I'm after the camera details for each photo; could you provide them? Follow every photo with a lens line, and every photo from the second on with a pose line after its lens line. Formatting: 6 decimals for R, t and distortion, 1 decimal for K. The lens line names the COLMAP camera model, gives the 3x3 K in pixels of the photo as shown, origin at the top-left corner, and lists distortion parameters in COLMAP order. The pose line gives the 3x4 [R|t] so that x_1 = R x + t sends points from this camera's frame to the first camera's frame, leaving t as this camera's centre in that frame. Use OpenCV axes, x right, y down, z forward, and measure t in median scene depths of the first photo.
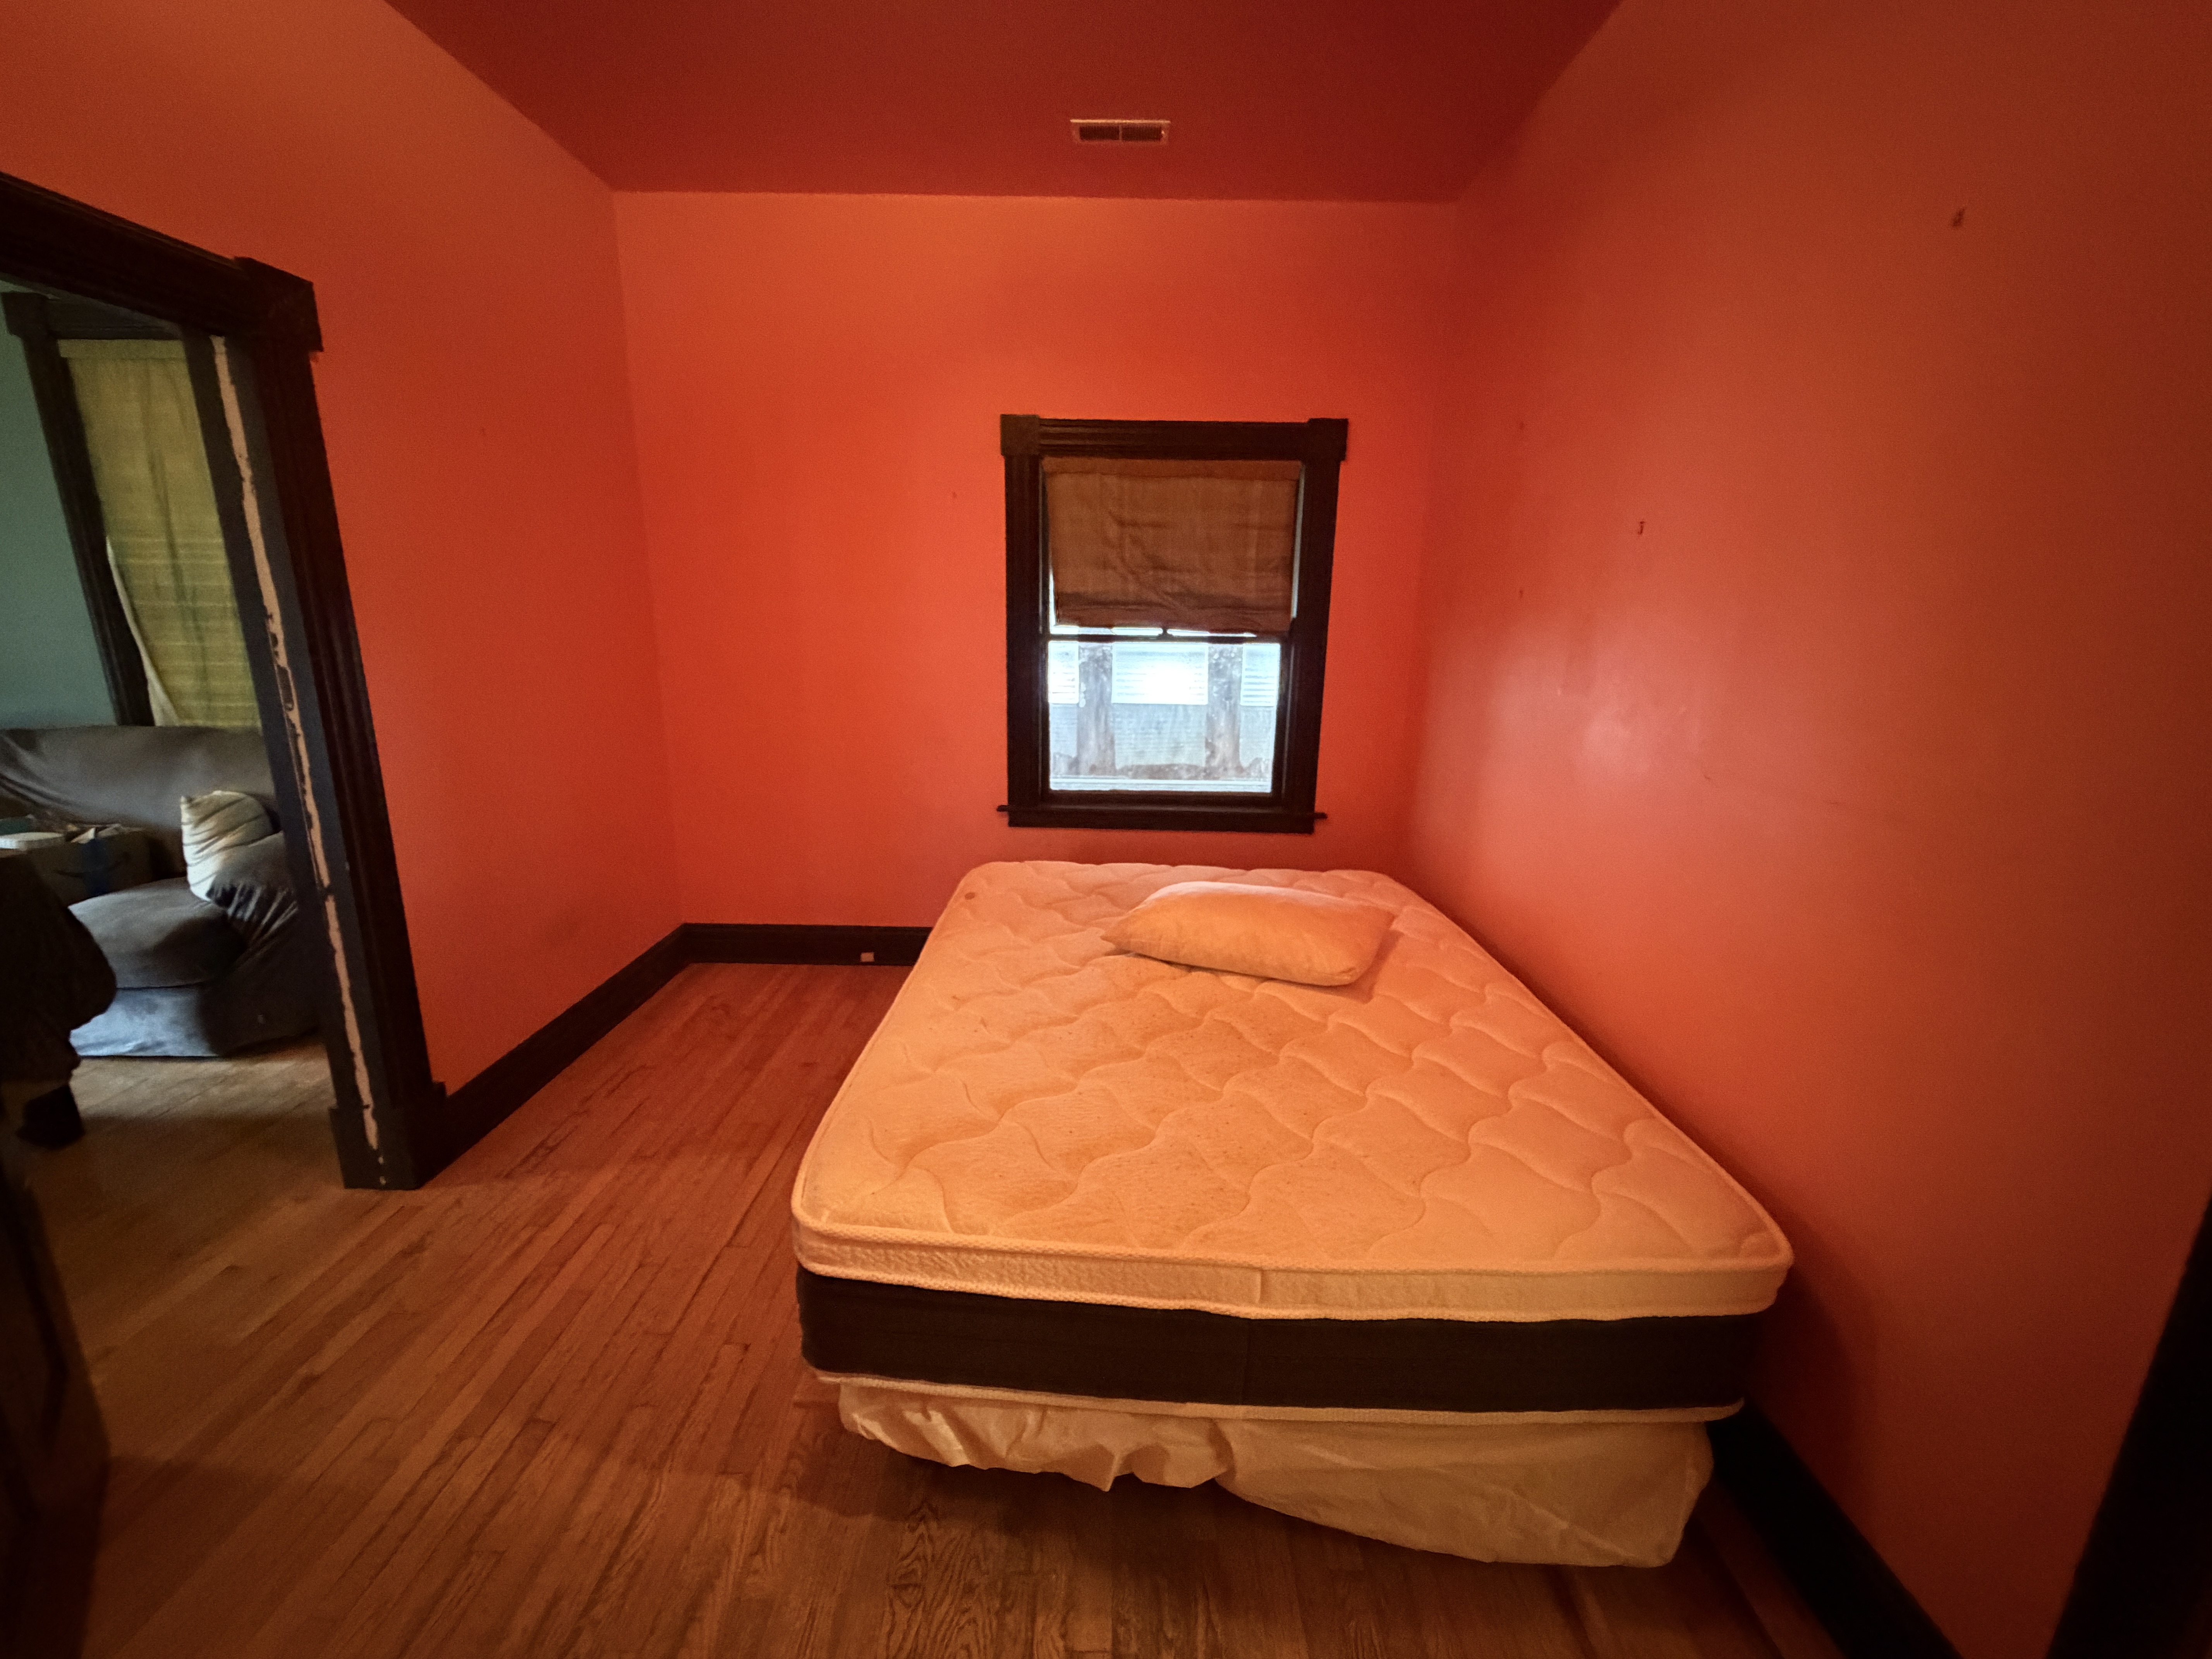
lens RADIAL K [[881.6, 0, 1109.3], [0, 881.6, 831.9], [0, 0, 1]] dist [0.000275, 0.000293]
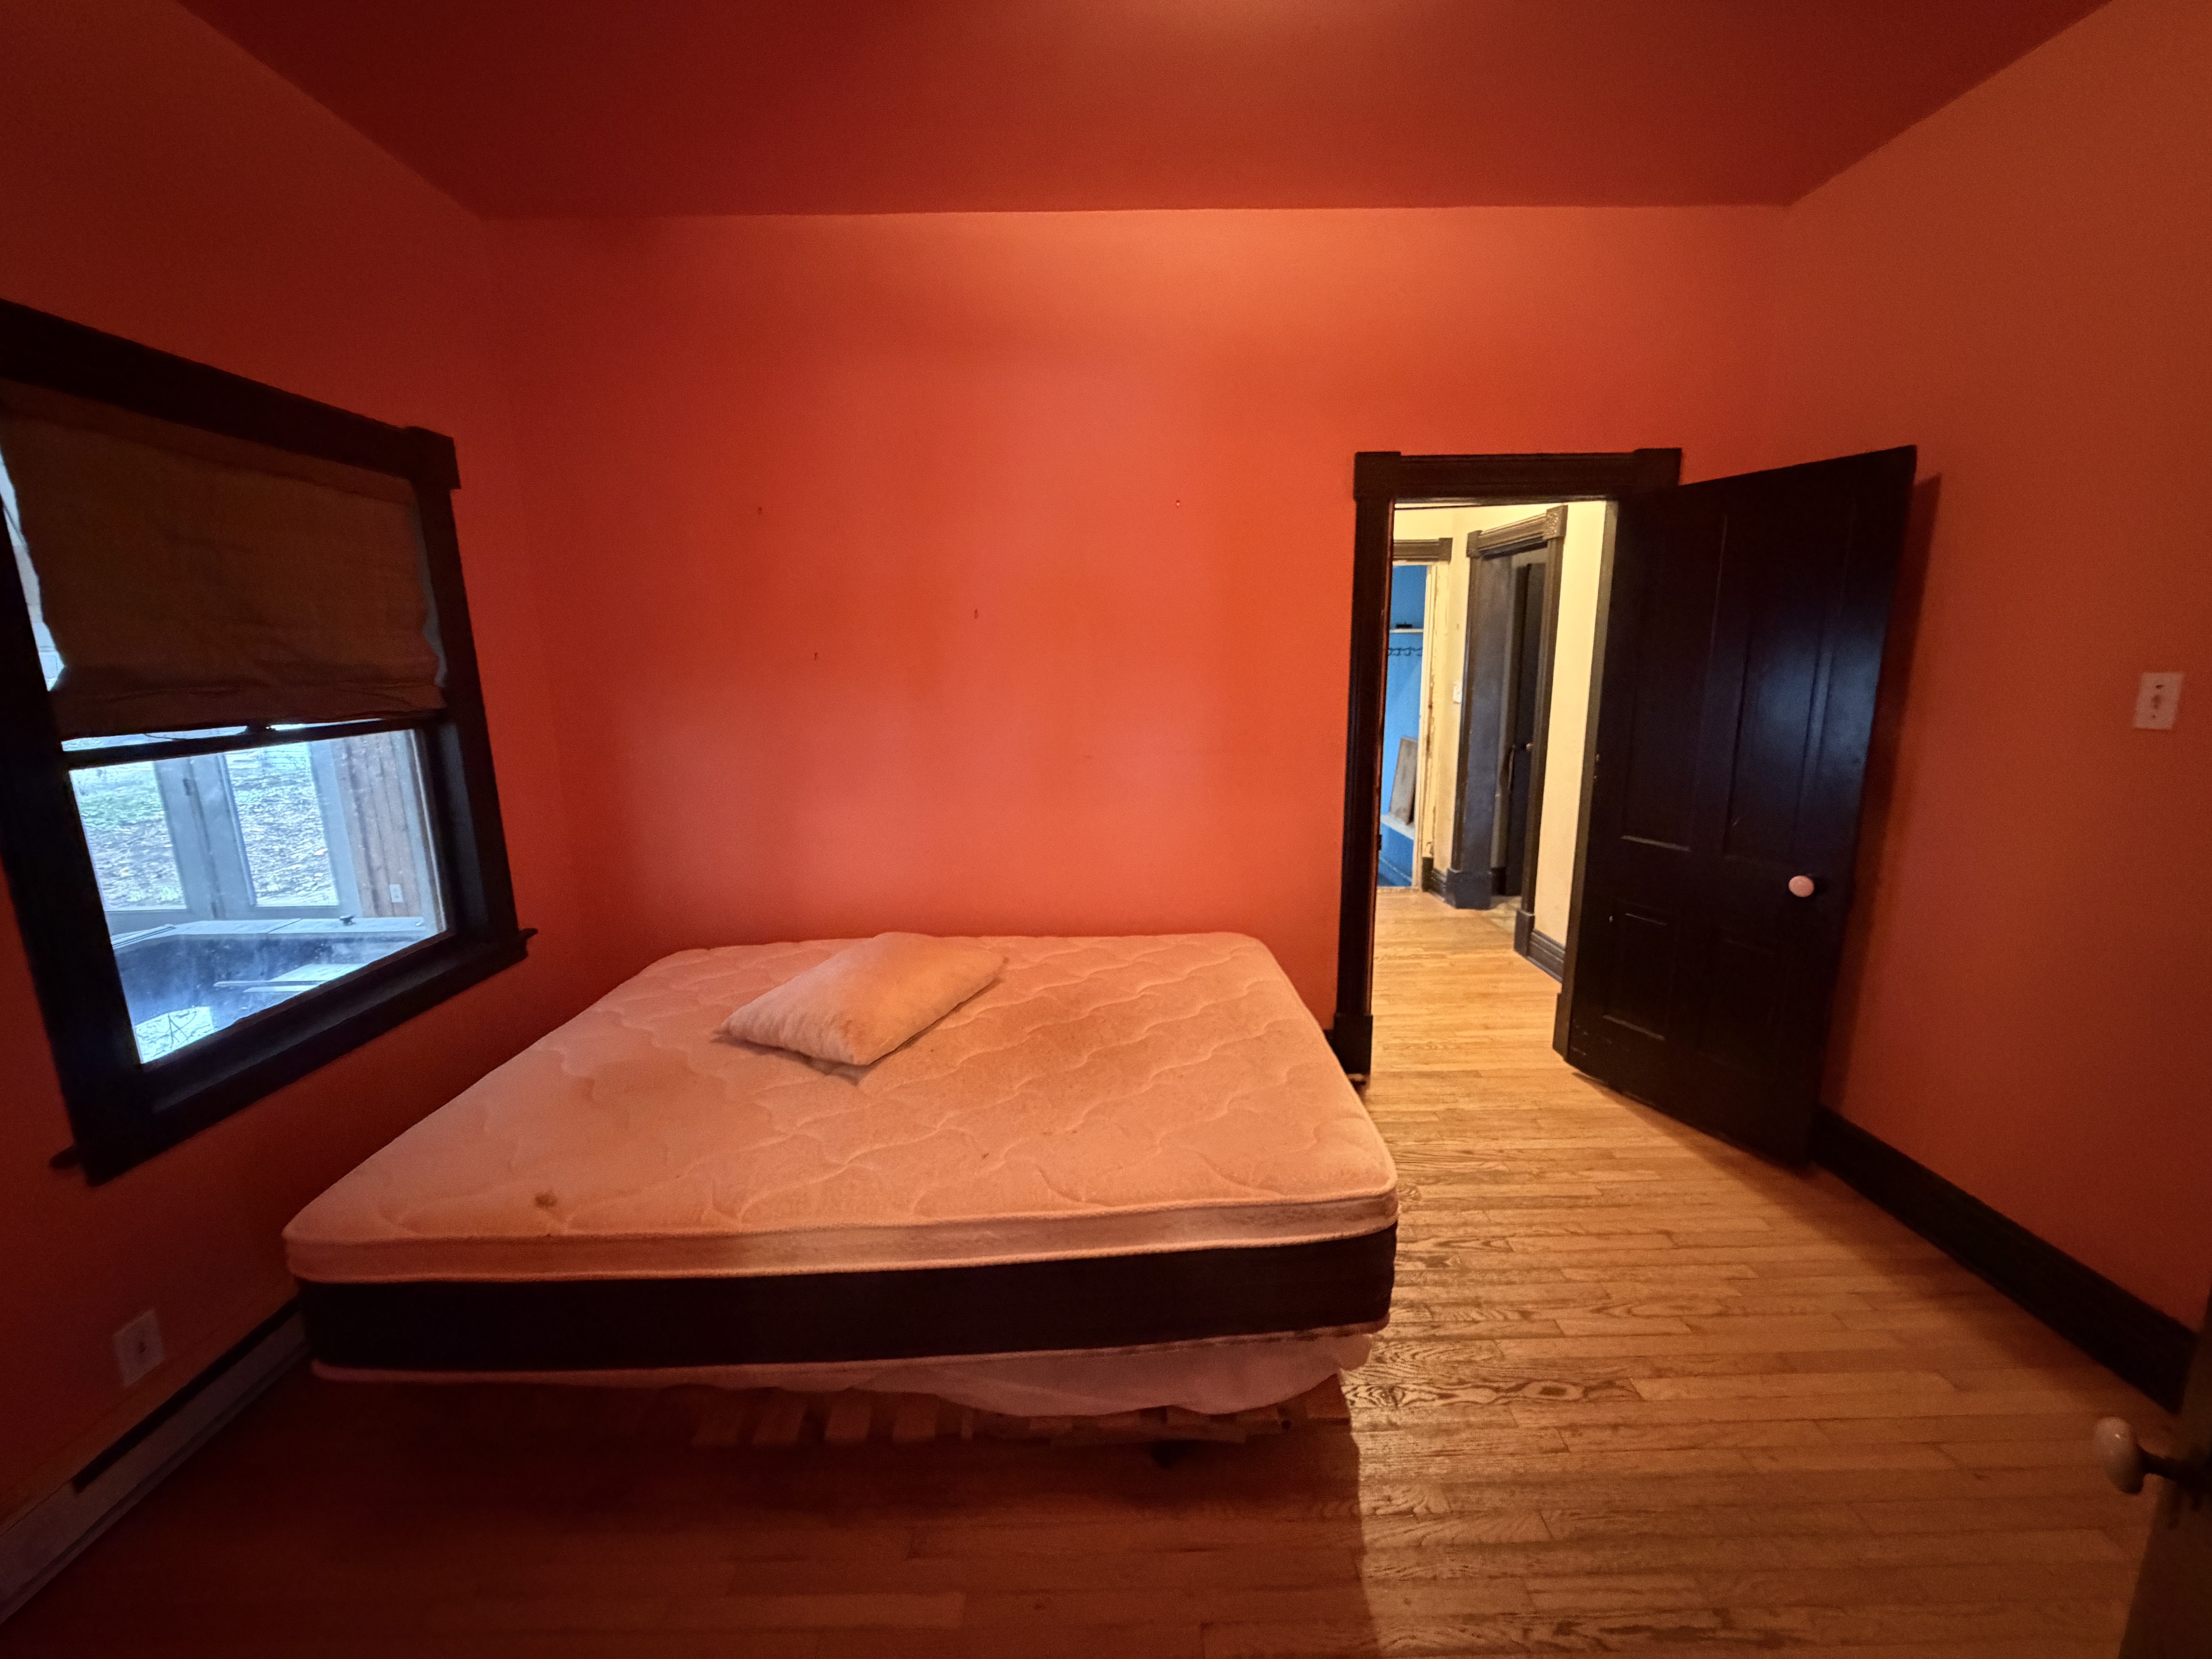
lens RADIAL K [[881.6, 0, 1098.0], [0, 881.6, 825.3], [0, 0, 1]] dist [0.000275, 0.000293]
pose [[-0.016558, -0.212723, 0.976972, -0.546837], [0.254334, 0.944070, 0.209869, -0.150999], [-0.966975, 0.251953, 0.038471, 0.467963]]
